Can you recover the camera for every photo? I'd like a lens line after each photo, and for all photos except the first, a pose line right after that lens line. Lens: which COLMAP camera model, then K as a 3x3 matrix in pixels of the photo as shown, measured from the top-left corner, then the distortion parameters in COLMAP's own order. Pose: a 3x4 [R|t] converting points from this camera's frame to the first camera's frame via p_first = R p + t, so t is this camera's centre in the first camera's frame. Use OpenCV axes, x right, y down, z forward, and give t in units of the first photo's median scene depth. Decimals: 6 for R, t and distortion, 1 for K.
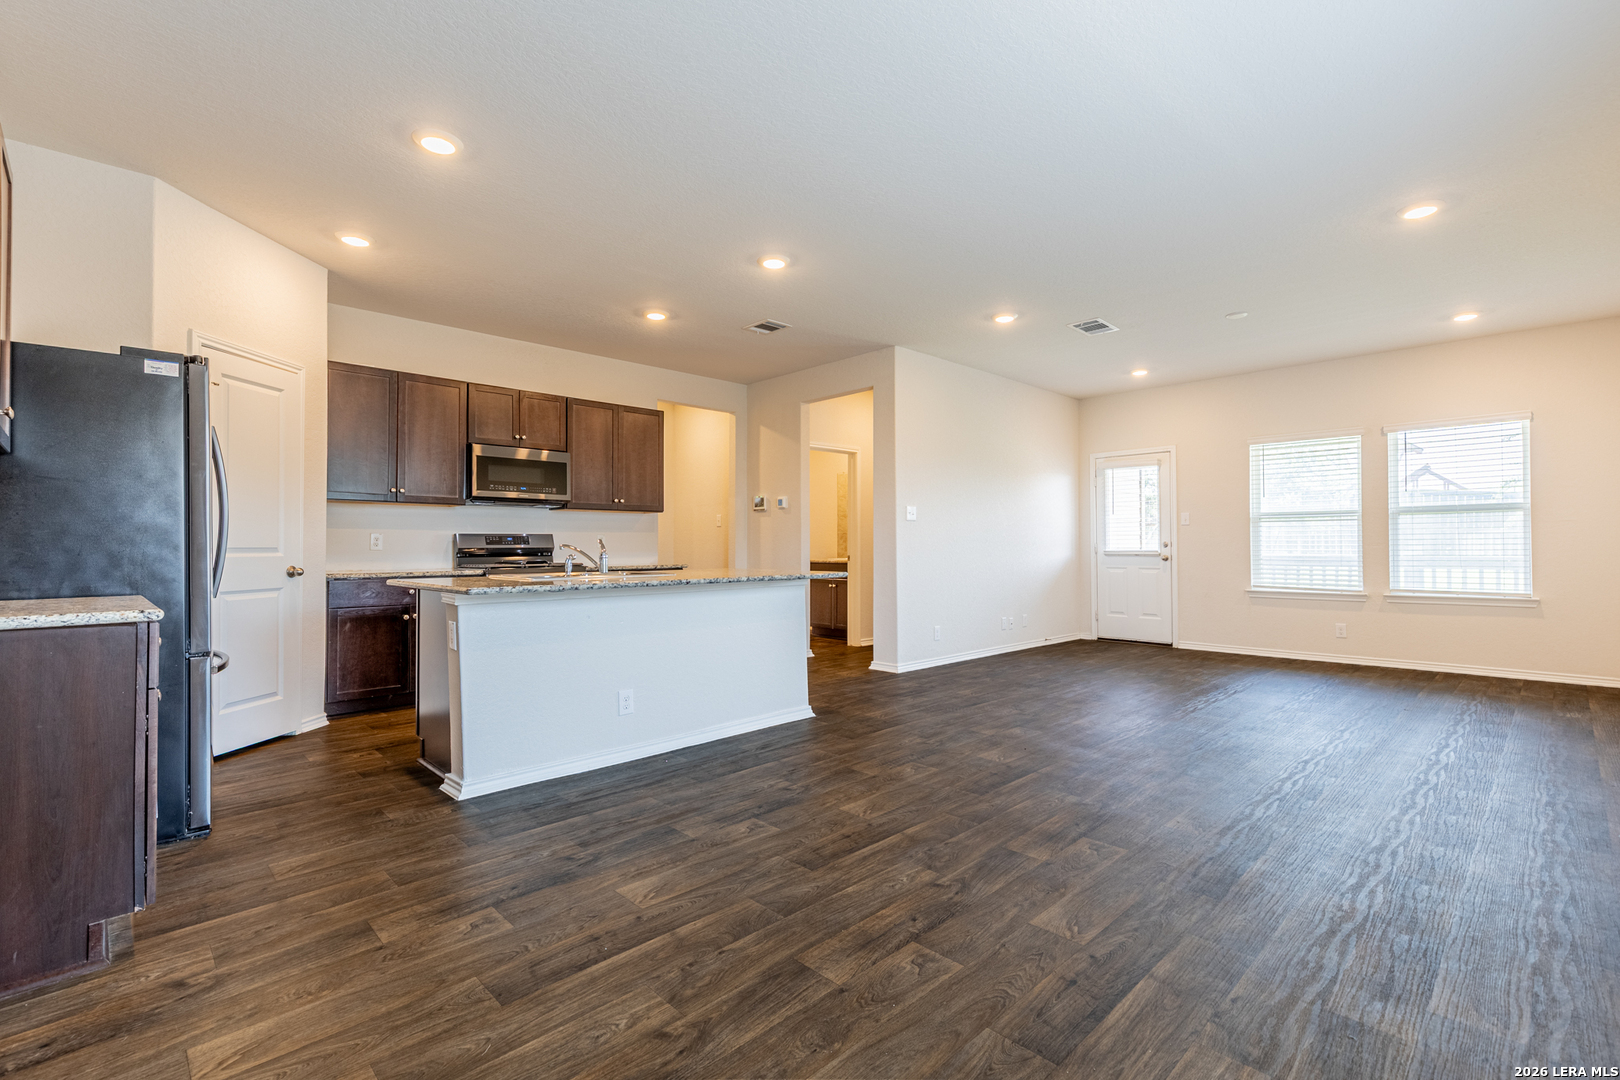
lens RADIAL K [[720.5, 0, 810.5], [0, 720.5, 539.9], [0, 0, 1]] dist [0.009140, -0.002988]
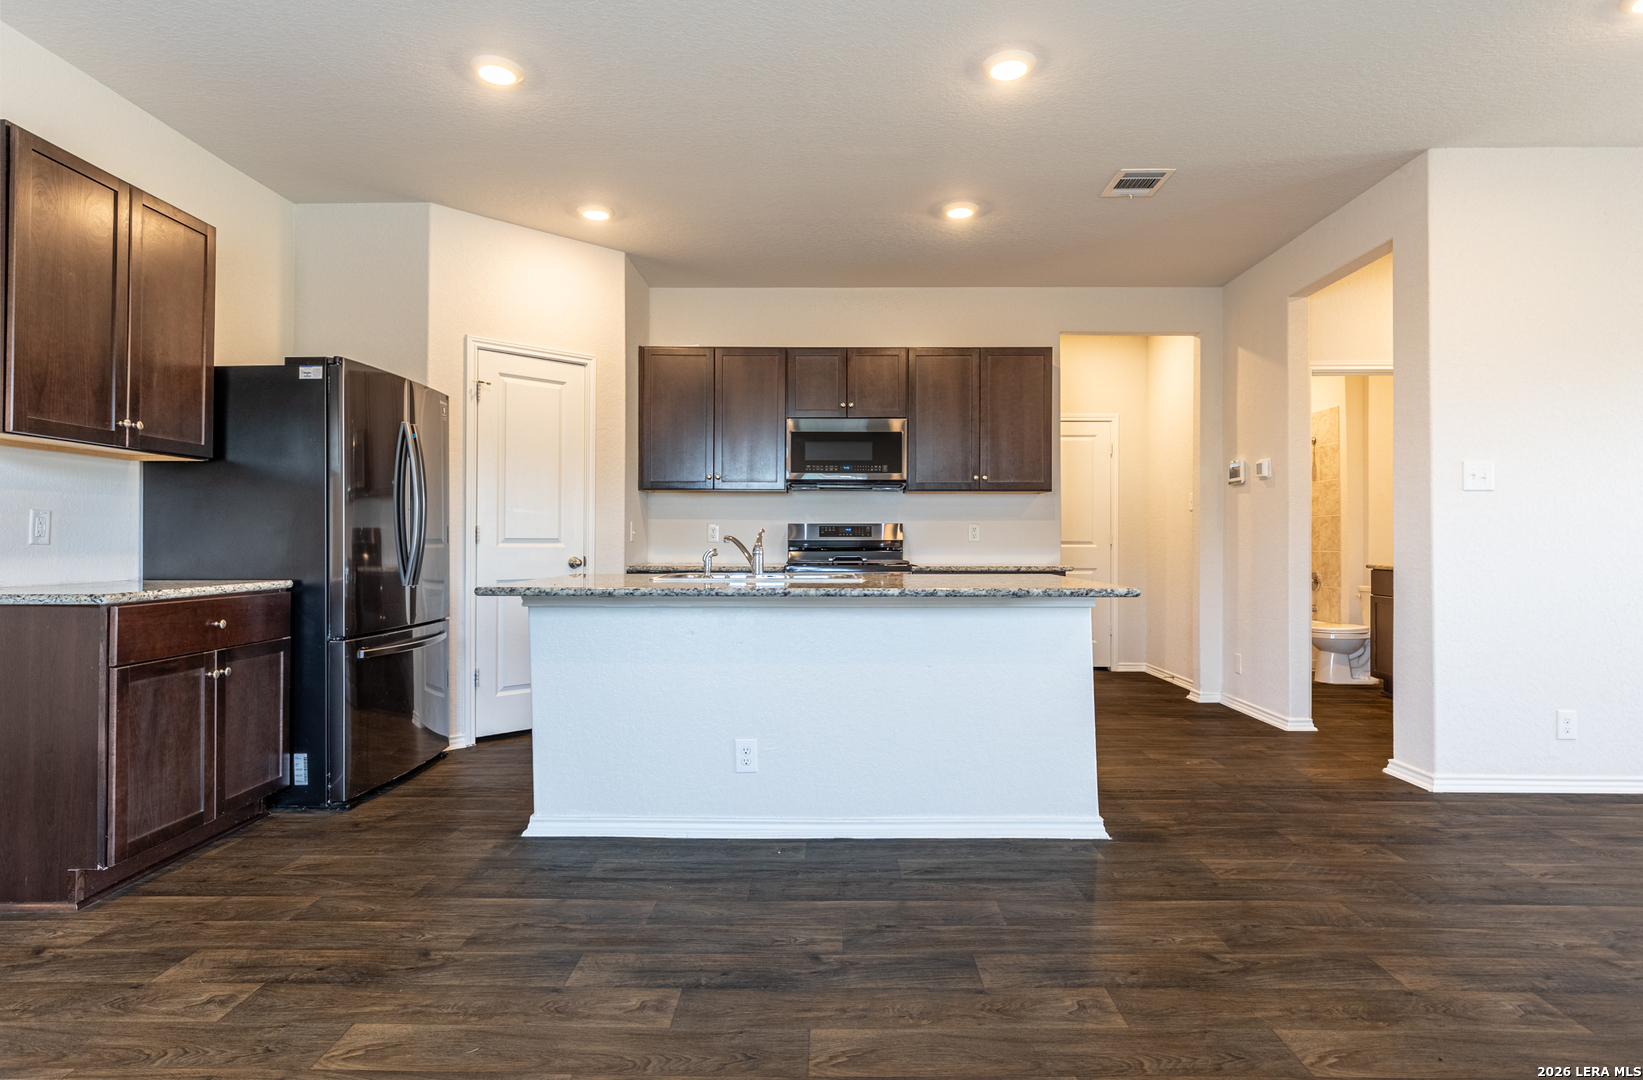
lens RADIAL K [[854.9, 0, 817.5], [0, 854.9, 530.3], [0, 0, 1]] dist [-0.000127, 0.000655]
pose [[0.711781, -0.002282, -0.702398, 0.394532], [0.000764, 0.999997, -0.002474, 0.002899], [0.702401, 0.001224, 0.711780, 0.444808]]
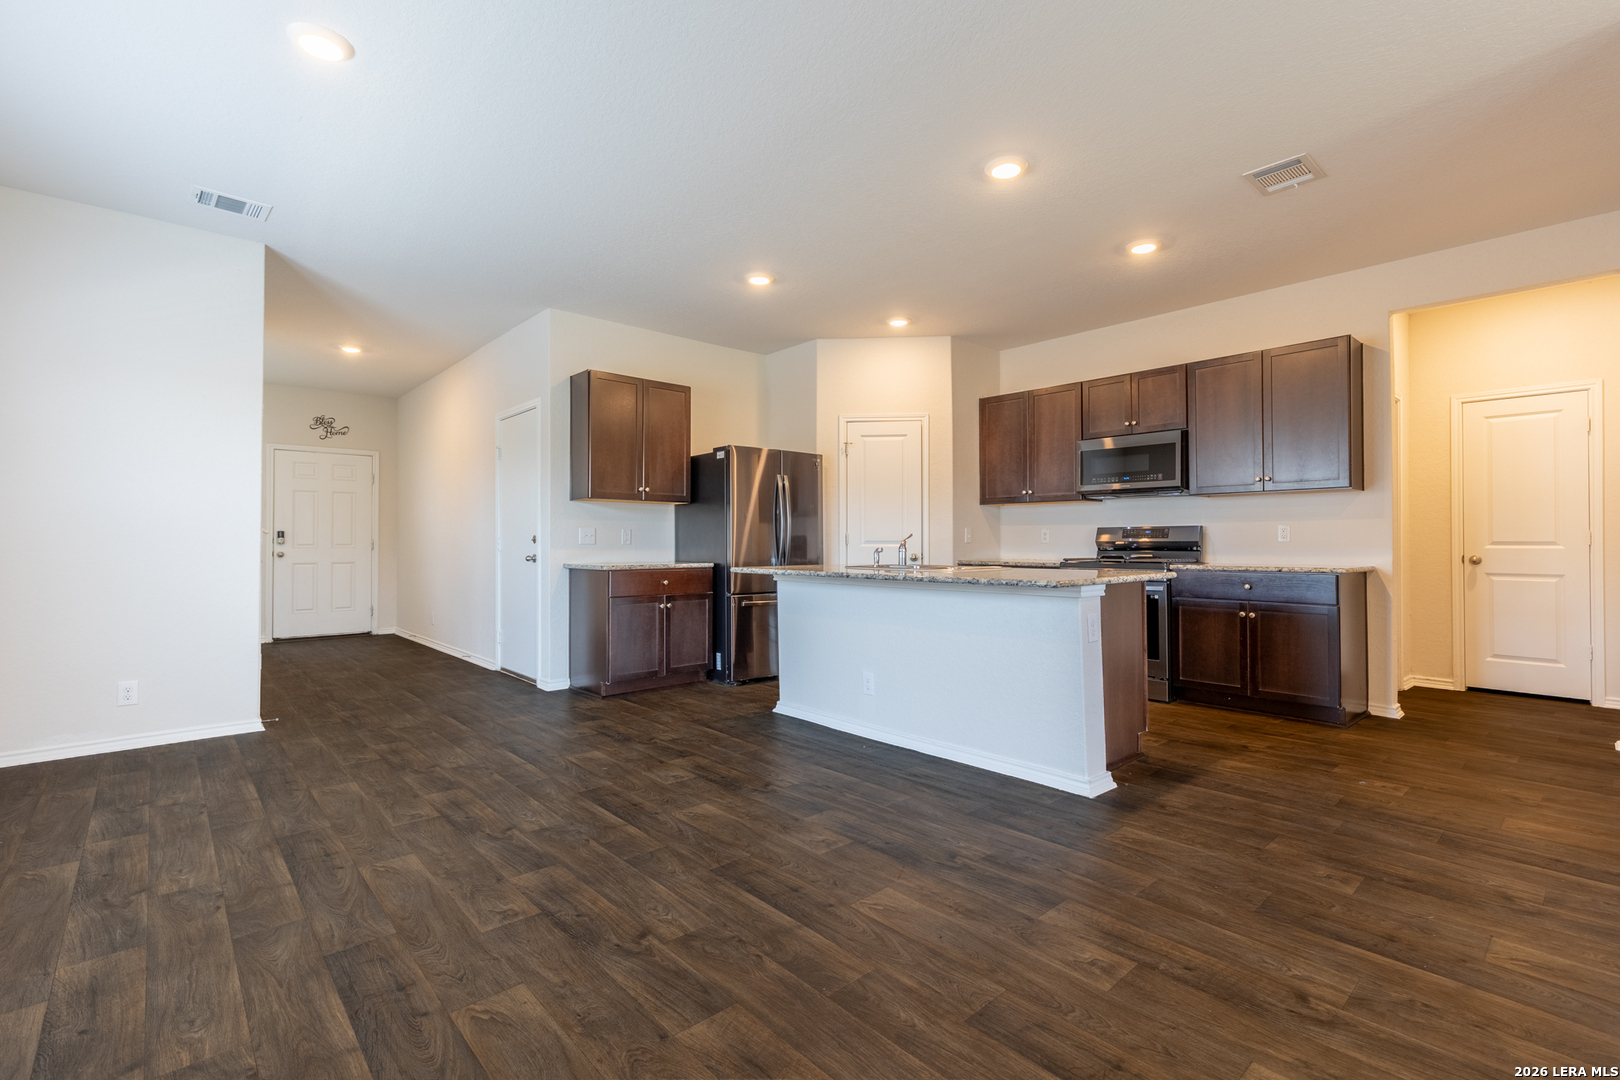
lens RADIAL K [[720.5, 0, 825.4], [0, 720.5, 536.7], [0, 0, 1]] dist [0.009140, -0.002988]
pose [[-0.018329, -0.001928, -0.999830, 0.839962], [0.010050, 0.999947, -0.002112, 0.004238], [0.999782, -0.010087, -0.018309, 0.959878]]
